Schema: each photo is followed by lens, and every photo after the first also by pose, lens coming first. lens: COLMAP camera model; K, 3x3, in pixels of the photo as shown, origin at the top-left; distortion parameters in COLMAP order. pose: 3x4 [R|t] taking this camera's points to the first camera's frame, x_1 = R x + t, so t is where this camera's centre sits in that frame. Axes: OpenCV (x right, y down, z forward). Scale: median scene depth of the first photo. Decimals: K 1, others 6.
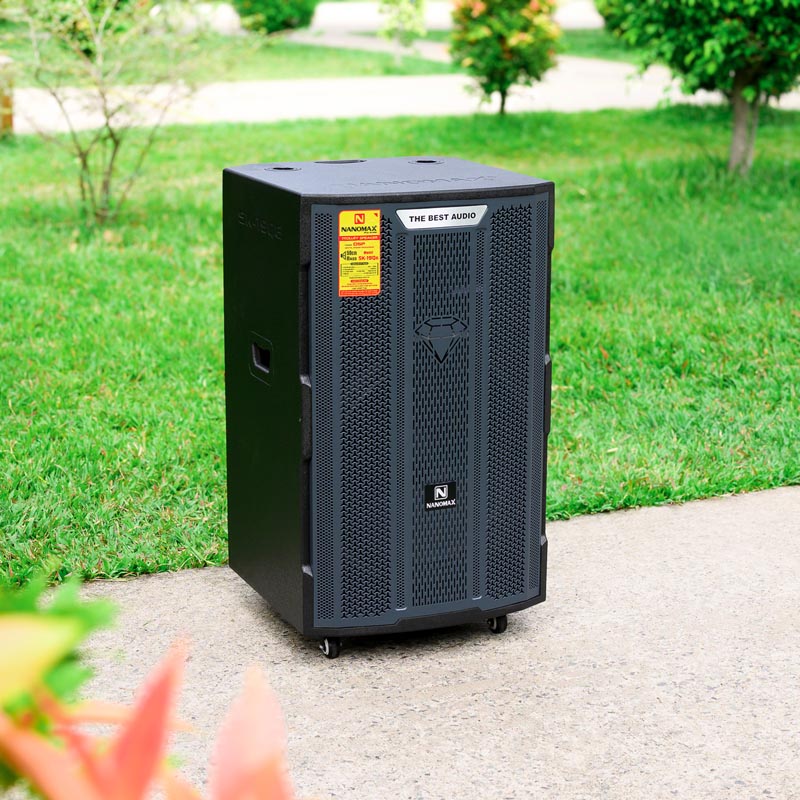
lens RADIAL K [[1937.7, 0, 402.0], [0, 1937.7, 397.1], [0, 0, 1]] dist [-0.374098, 0.000000]
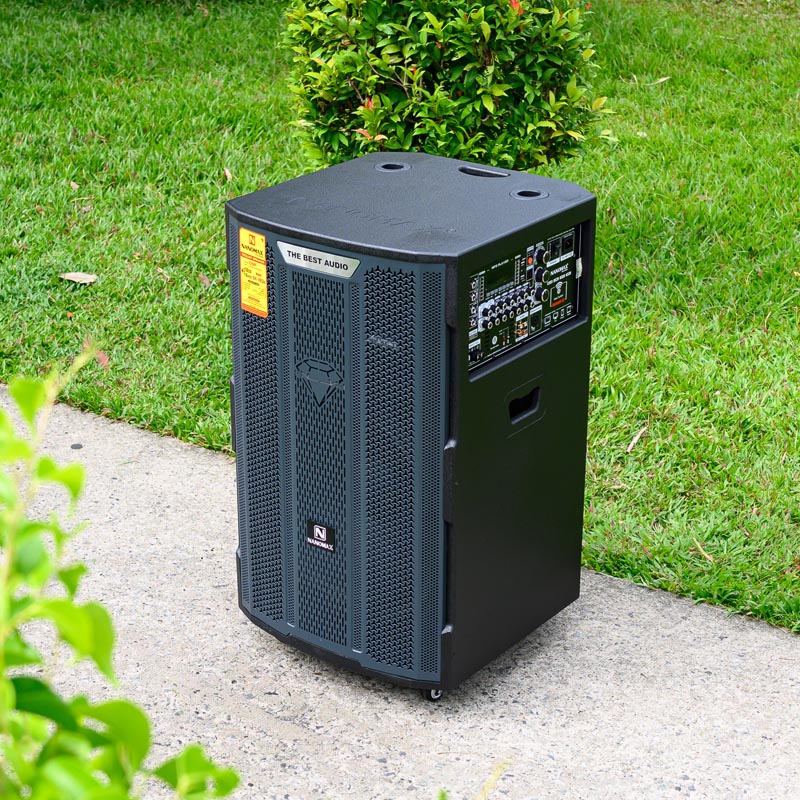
lens RADIAL K [[1937.7, 0, 400.4], [0, 1937.7, 399.9], [0, 0, 1]] dist [-0.374098, 0.000000]
pose [[0.480683, 0.332621, -0.811362, 0.819441], [-0.198133, 0.942536, 0.269014, -0.287678], [0.854218, 0.031447, 0.518964, 0.542925]]
